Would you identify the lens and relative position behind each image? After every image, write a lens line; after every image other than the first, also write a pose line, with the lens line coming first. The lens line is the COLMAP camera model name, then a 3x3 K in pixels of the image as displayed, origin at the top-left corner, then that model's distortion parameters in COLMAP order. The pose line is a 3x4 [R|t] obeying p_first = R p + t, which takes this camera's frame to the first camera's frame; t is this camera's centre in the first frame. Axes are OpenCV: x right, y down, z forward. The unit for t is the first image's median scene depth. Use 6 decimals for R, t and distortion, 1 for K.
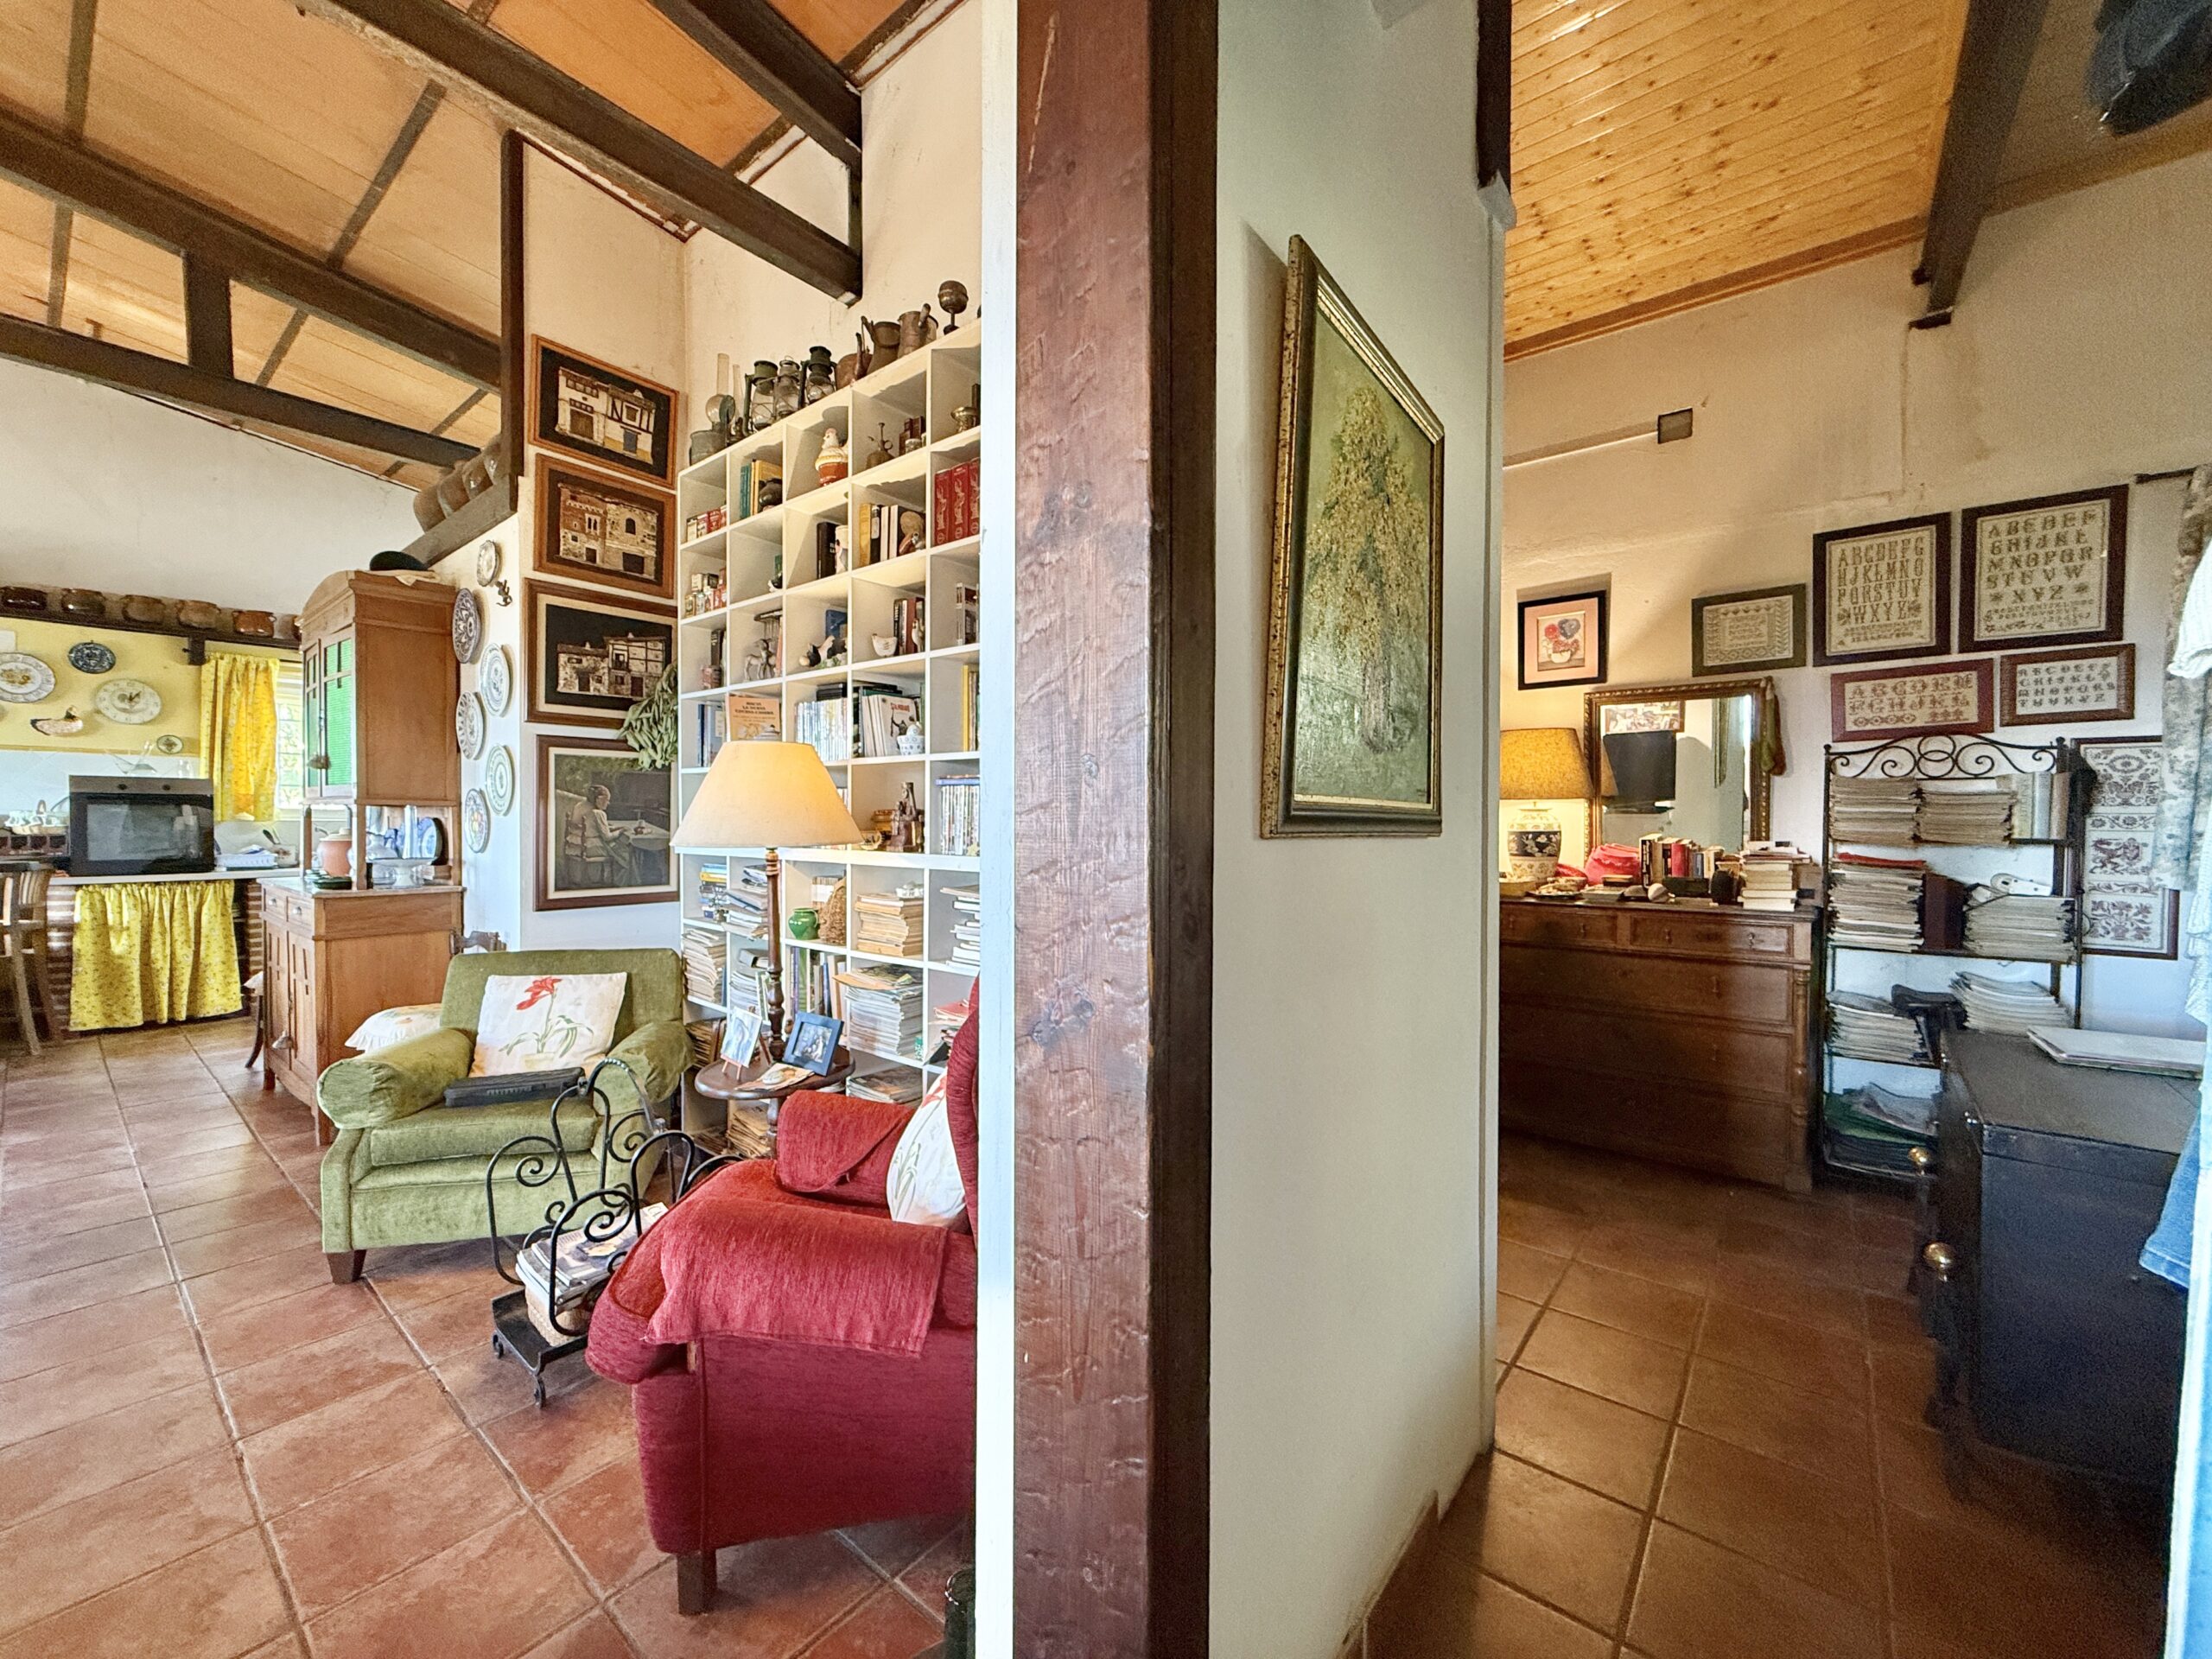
lens RADIAL K [[901.7, 0, 1100.1], [0, 901.7, 822.9], [0, 0, 1]] dist [0.003933, -0.003101]
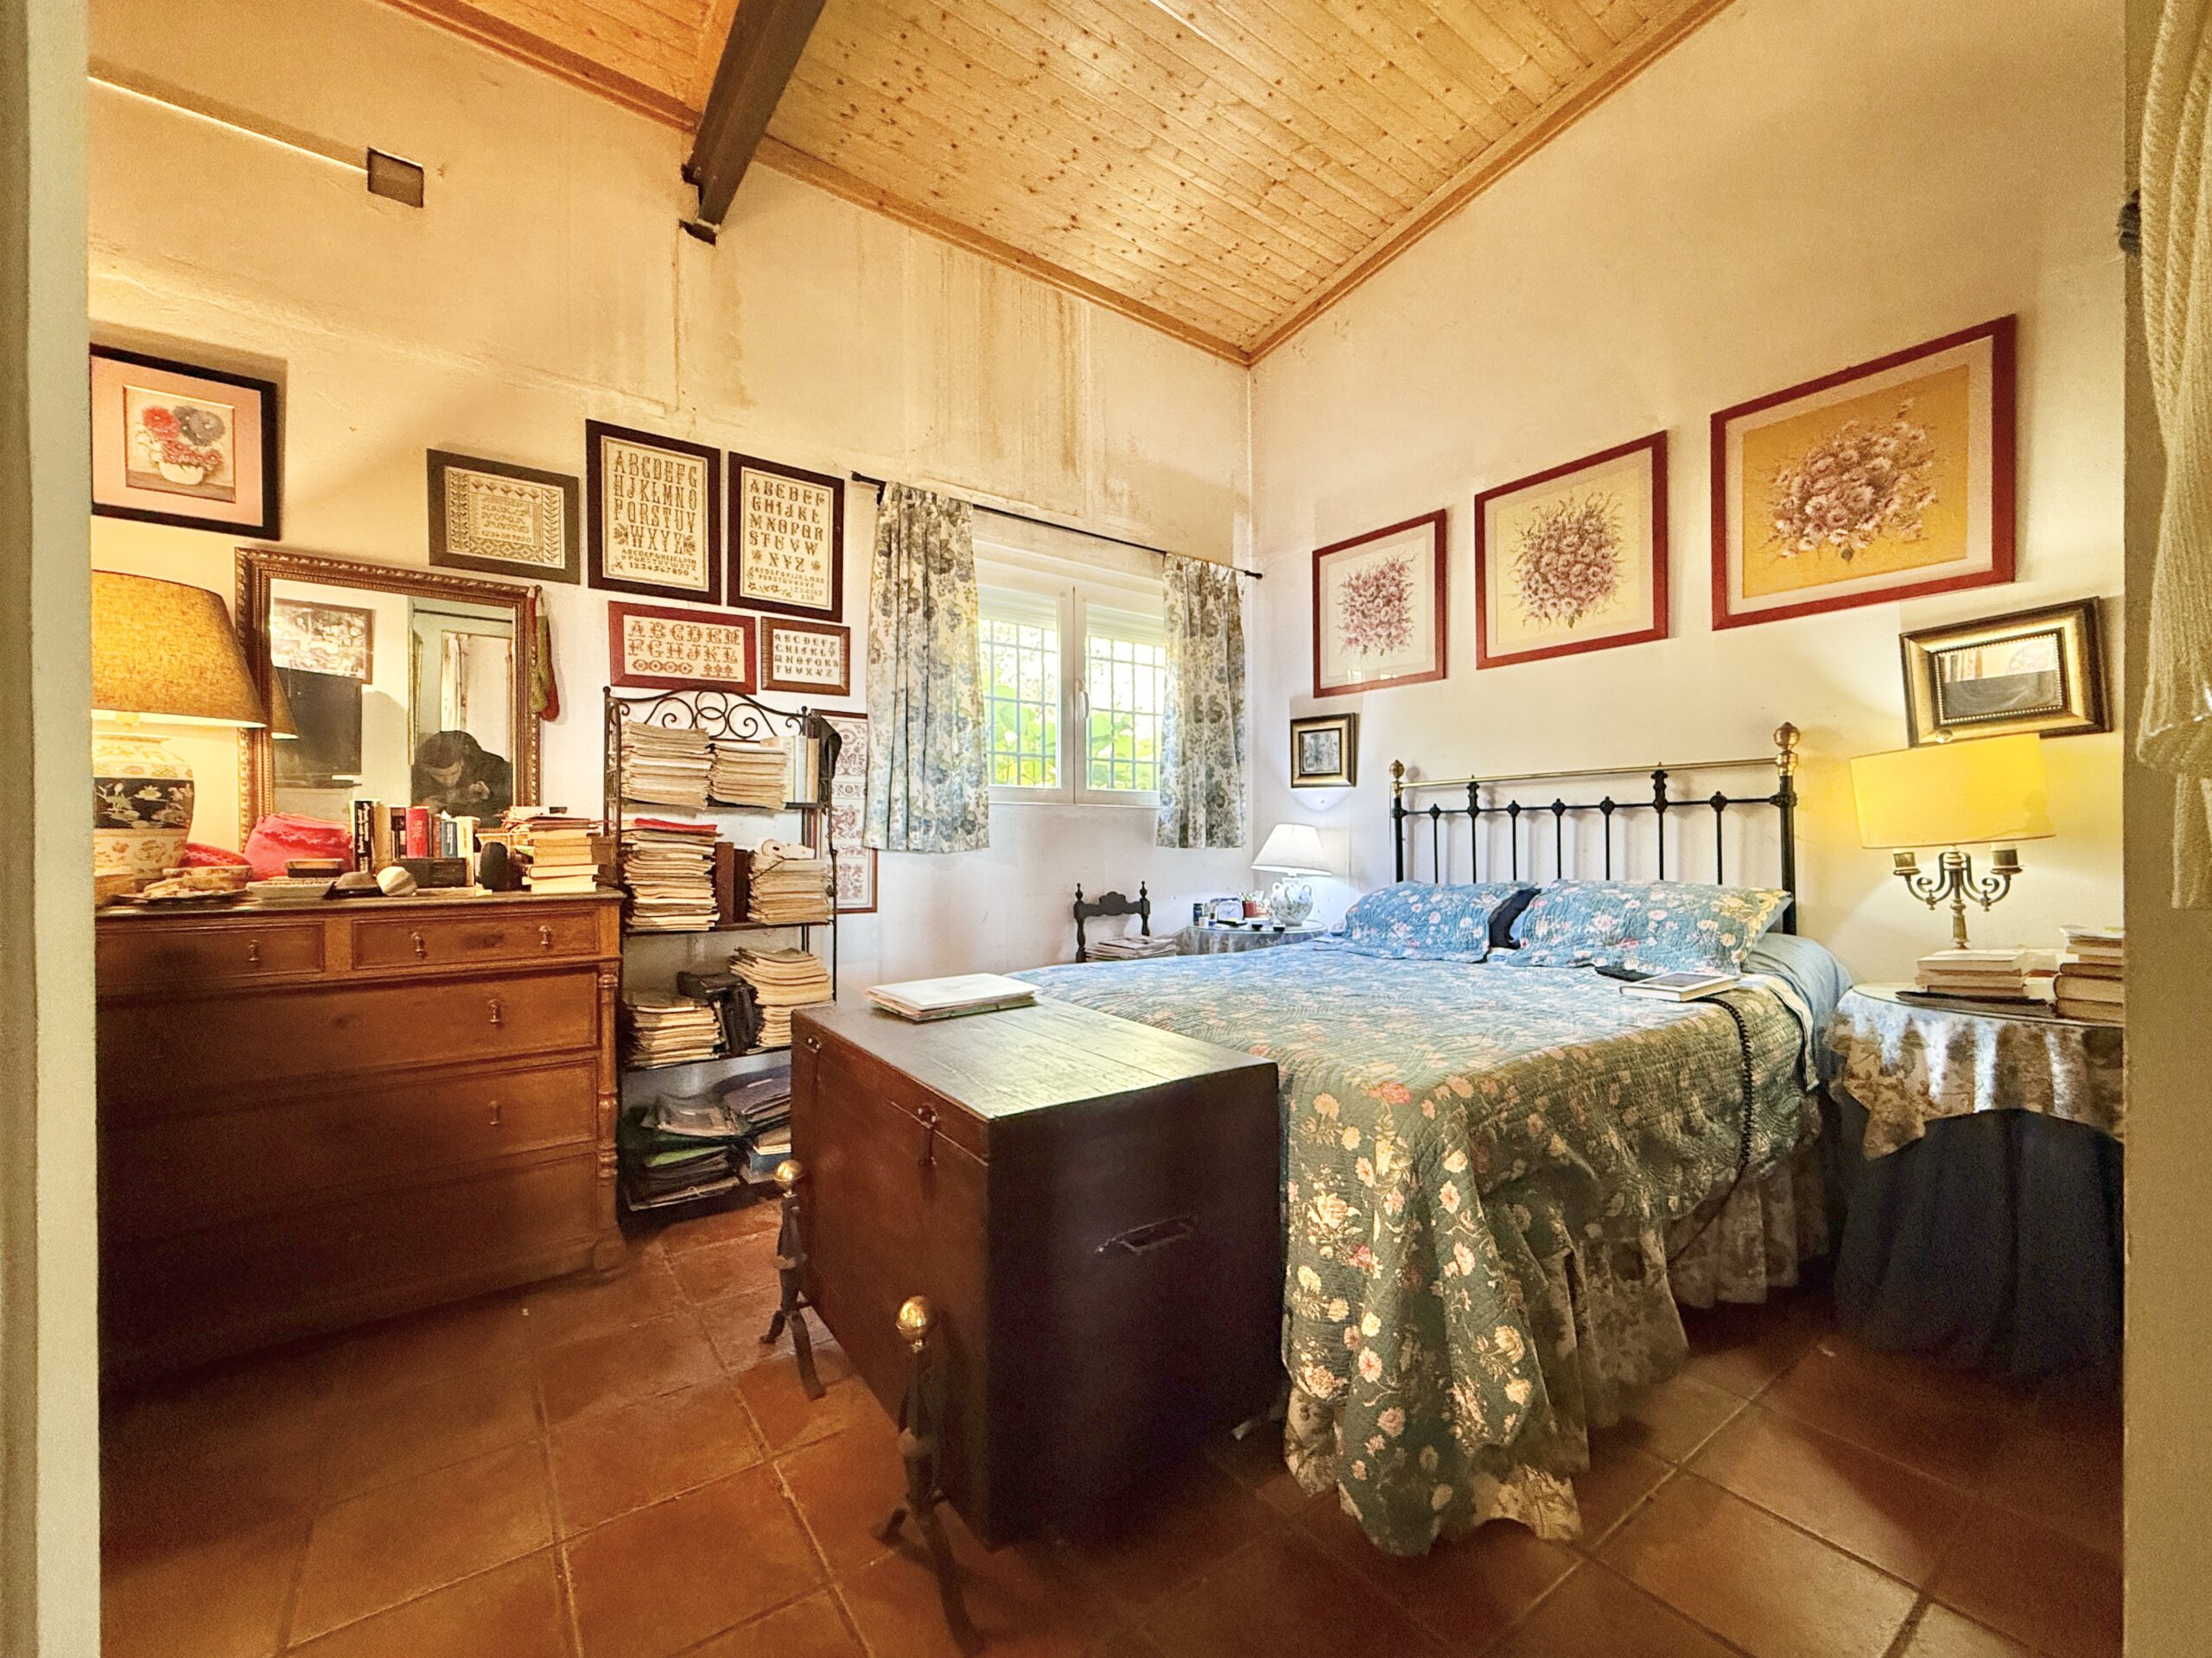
lens RADIAL K [[901.6, 0, 1103.0], [0, 901.6, 840.8], [0, 0, 1]] dist [0.003933, -0.003101]
pose [[0.271496, -0.008345, 0.962403, 0.157835], [0.010780, 0.999926, 0.005629, 0.053073], [-0.962379, 0.008846, 0.271566, 0.374355]]
